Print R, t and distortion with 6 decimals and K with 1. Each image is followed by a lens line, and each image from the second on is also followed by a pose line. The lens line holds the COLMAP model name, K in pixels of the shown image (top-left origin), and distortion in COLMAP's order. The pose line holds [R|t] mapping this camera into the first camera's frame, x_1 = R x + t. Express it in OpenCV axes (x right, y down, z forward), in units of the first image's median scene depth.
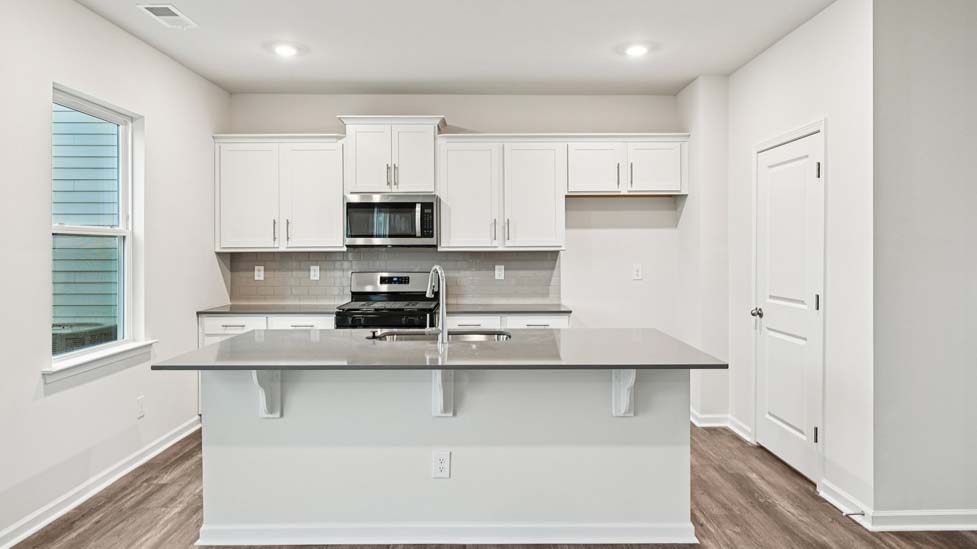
lens RADIAL K [[617.2, 0, 488.7], [0, 617.2, 252.7], [0, 0, 1]] dist [-0.000315, -0.000237]
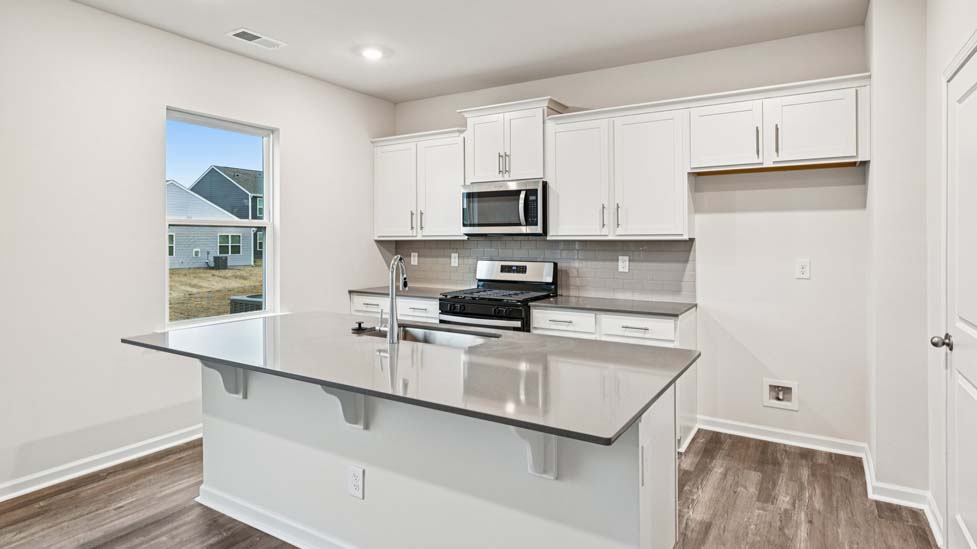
lens RADIAL K [[531.4, 0, 488.6], [0, 531.4, 238.5], [0, 0, 1]] dist [-0.000052, 0.000278]
pose [[0.848573, 0.002118, -0.529074, 0.275029], [-0.005310, 0.999976, -0.004513, -0.000534], [0.529052, 0.006639, 0.848564, 0.259338]]
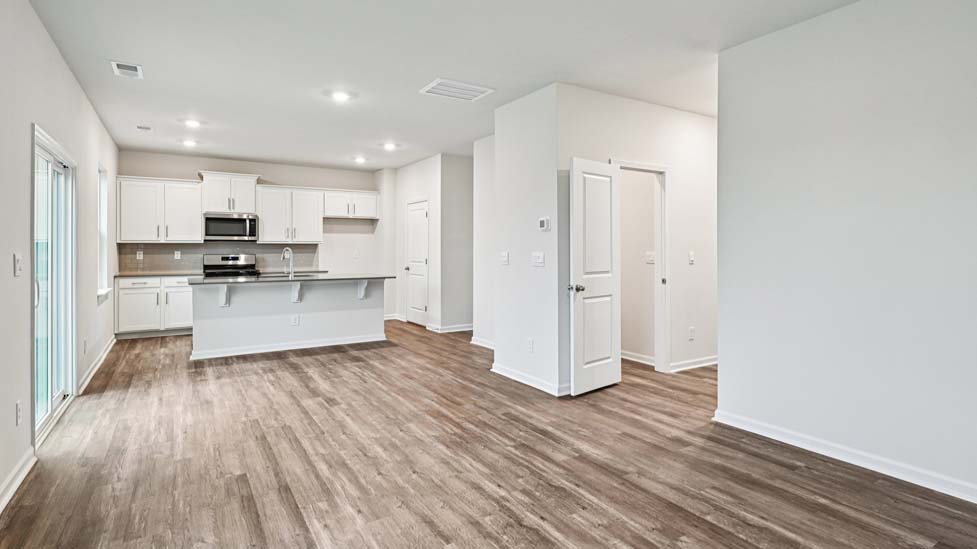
lens RADIAL K [[495.0, 0, 487.3], [0, 495.0, 248.9], [0, 0, 1]] dist [0.000385, 0.000096]
pose [[0.851825, 0.002294, 0.523821, -0.285167], [0.000826, 0.999983, -0.005722, 0.024755], [-0.523826, 0.005307, 0.851809, -0.738817]]
